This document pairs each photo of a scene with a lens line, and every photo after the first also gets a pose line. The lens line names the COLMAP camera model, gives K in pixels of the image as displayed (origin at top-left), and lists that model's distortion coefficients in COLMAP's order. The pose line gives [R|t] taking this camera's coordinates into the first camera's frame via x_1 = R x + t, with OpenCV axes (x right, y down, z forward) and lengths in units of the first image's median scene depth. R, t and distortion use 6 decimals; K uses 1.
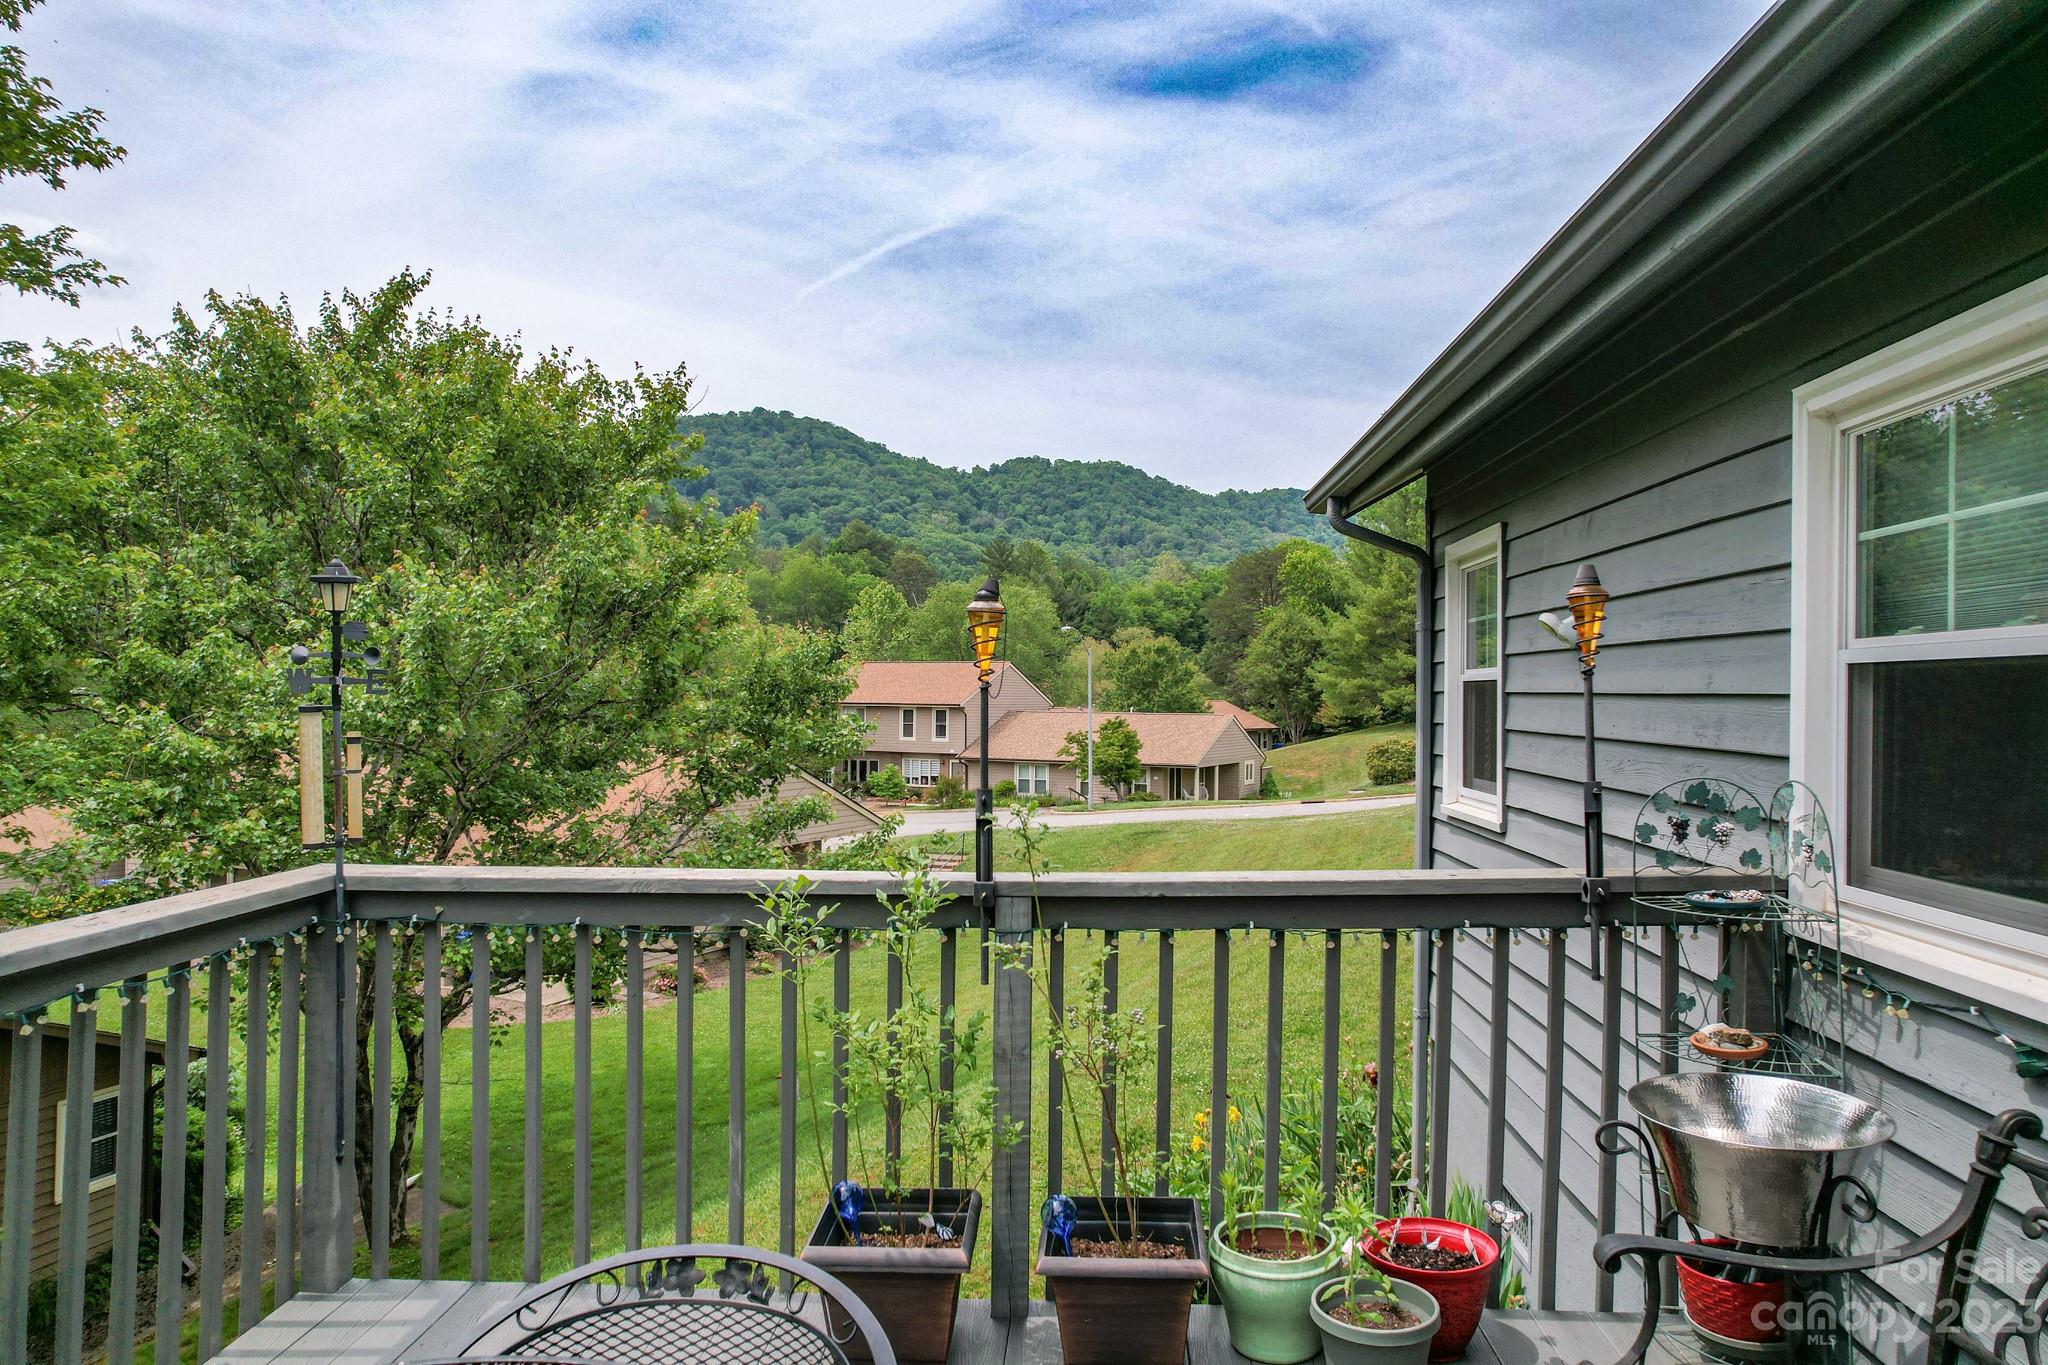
lens RADIAL K [[1305.3, 0, 1024.6], [0, 1305.3, 682.7], [0, 0, 1]] dist [-0.044969, 0.003513]
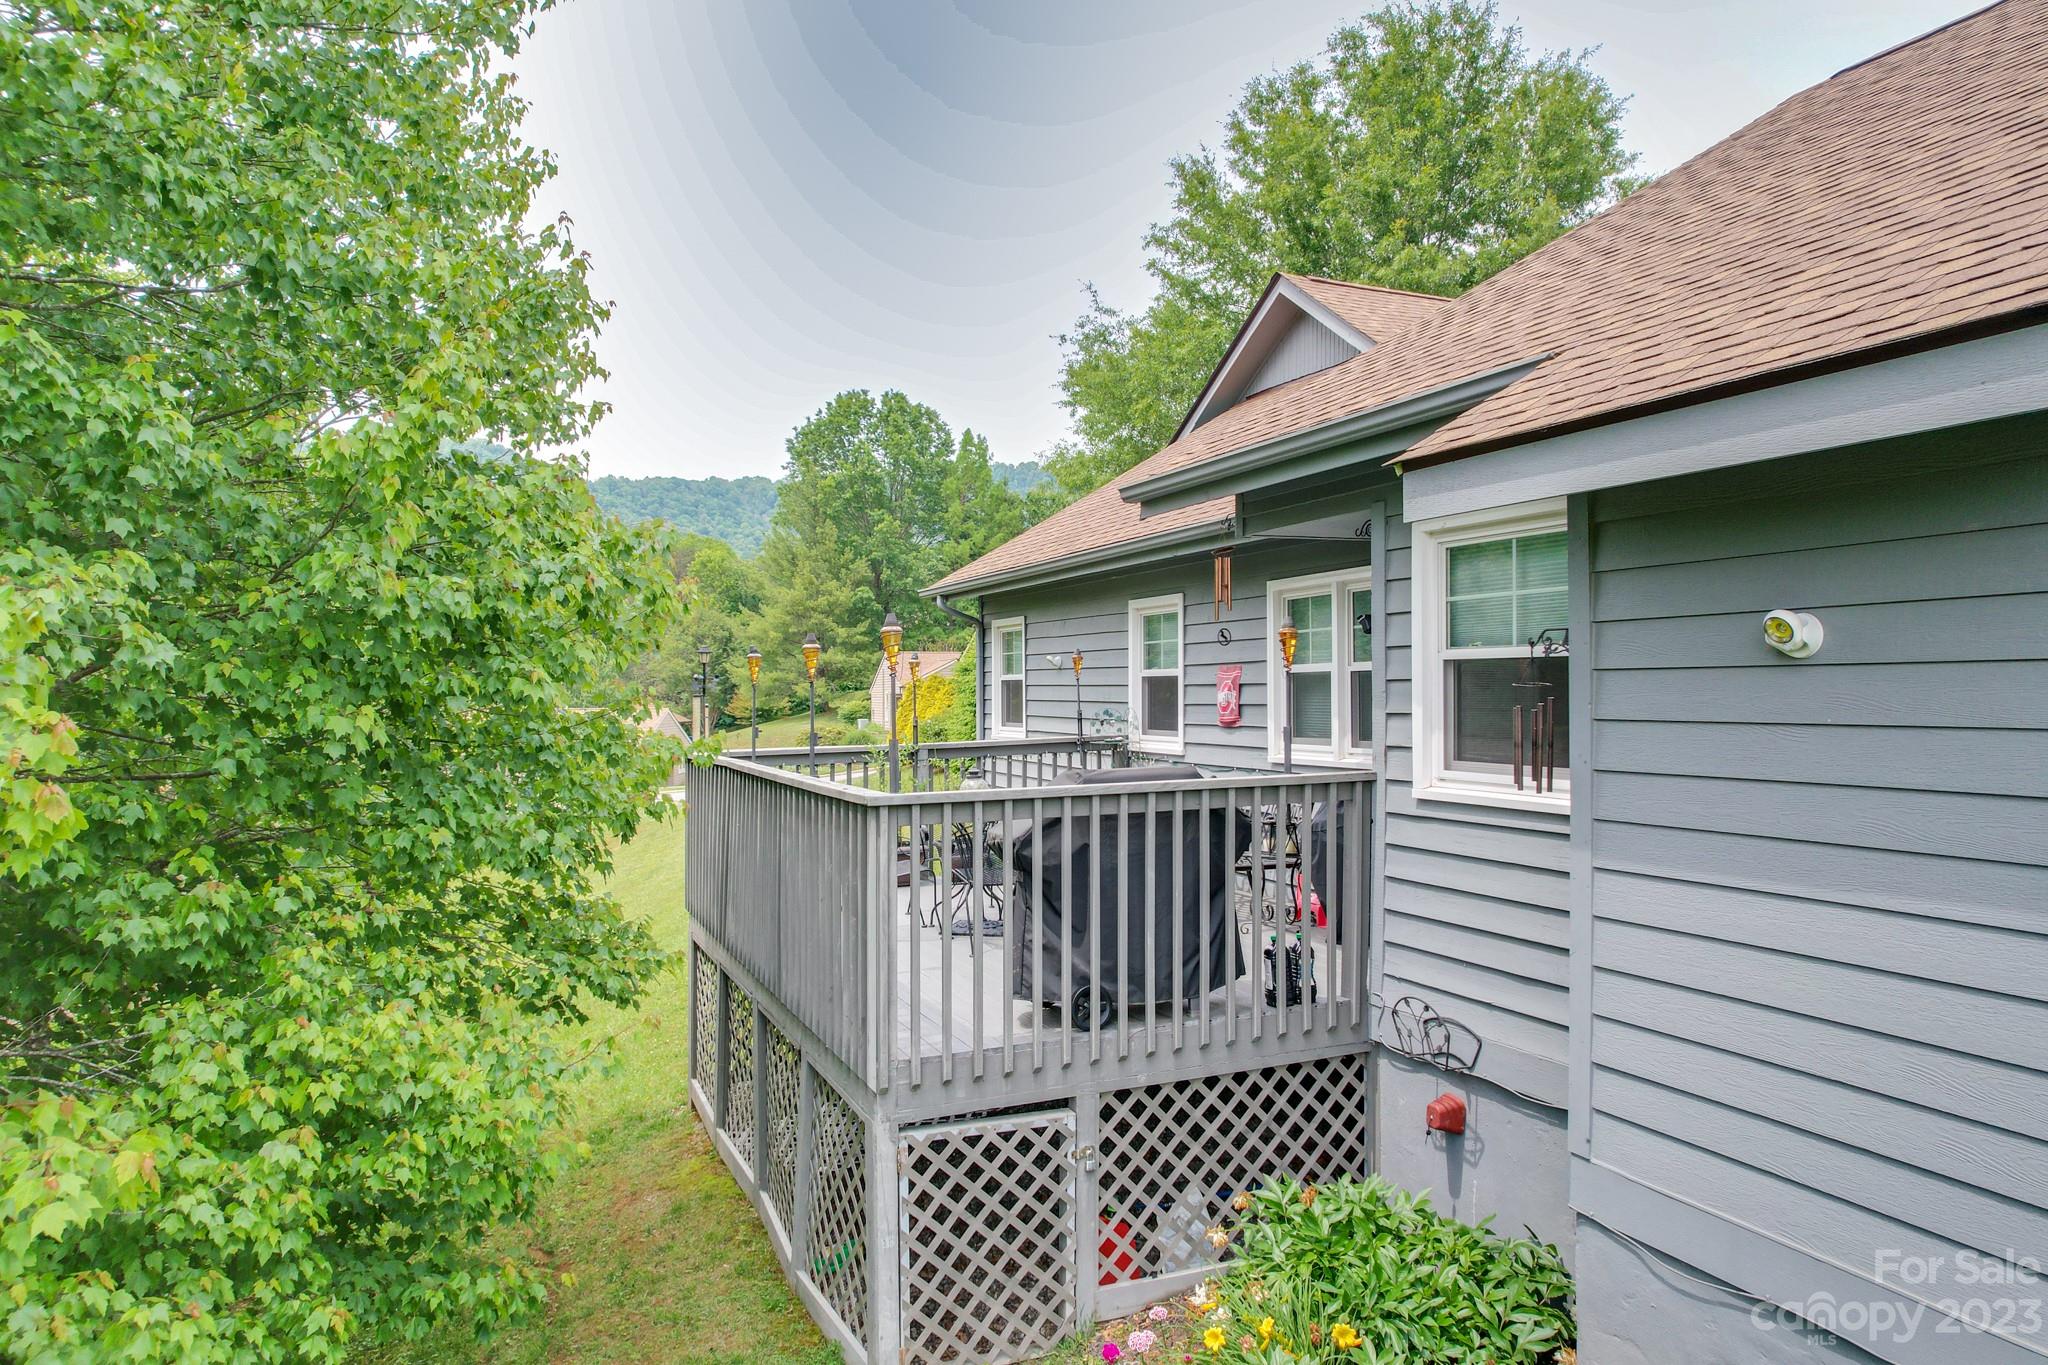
lens RADIAL K [[1305.3, 0, 1030.9], [0, 1305.3, 694.6], [0, 0, 1]] dist [-0.044969, 0.003513]
pose [[0.892853, -0.008885, 0.450260, -0.042123], [0.002462, 0.999887, 0.014848, -0.000594], [-0.450341, -0.012149, 0.892774, -0.069759]]
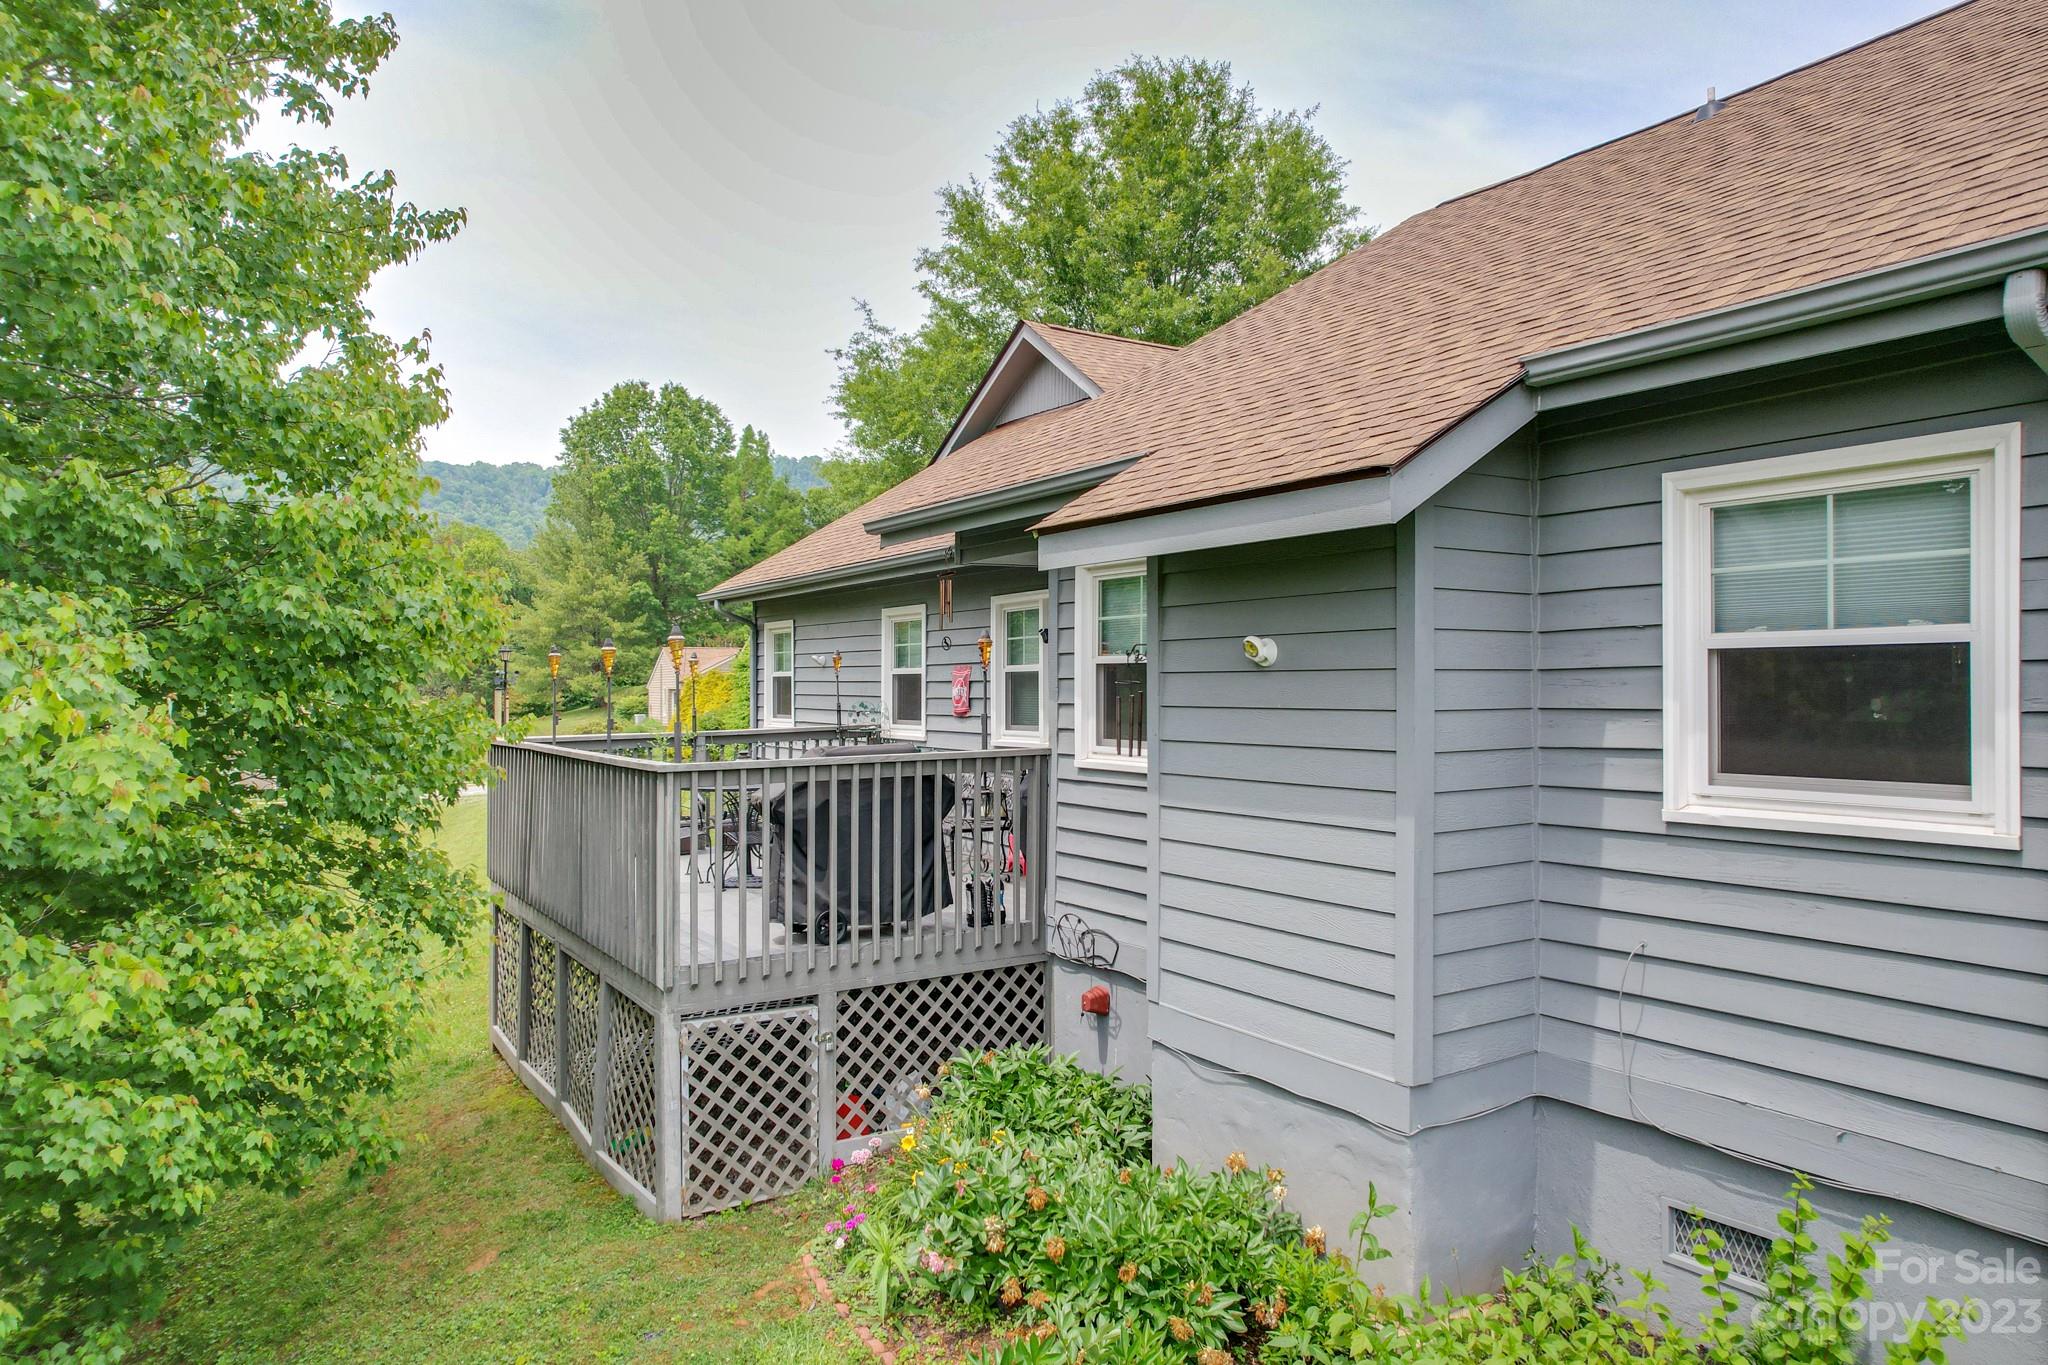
lens RADIAL K [[1305.3, 0, 1009.1], [0, 1305.3, 678.1], [0, 0, 1]] dist [-0.044969, 0.003513]
pose [[0.815892, -0.001287, 0.578203, -0.049550], [-0.002040, 0.999985, 0.005104, -0.000783], [-0.578201, -0.005343, 0.815877, -0.088239]]
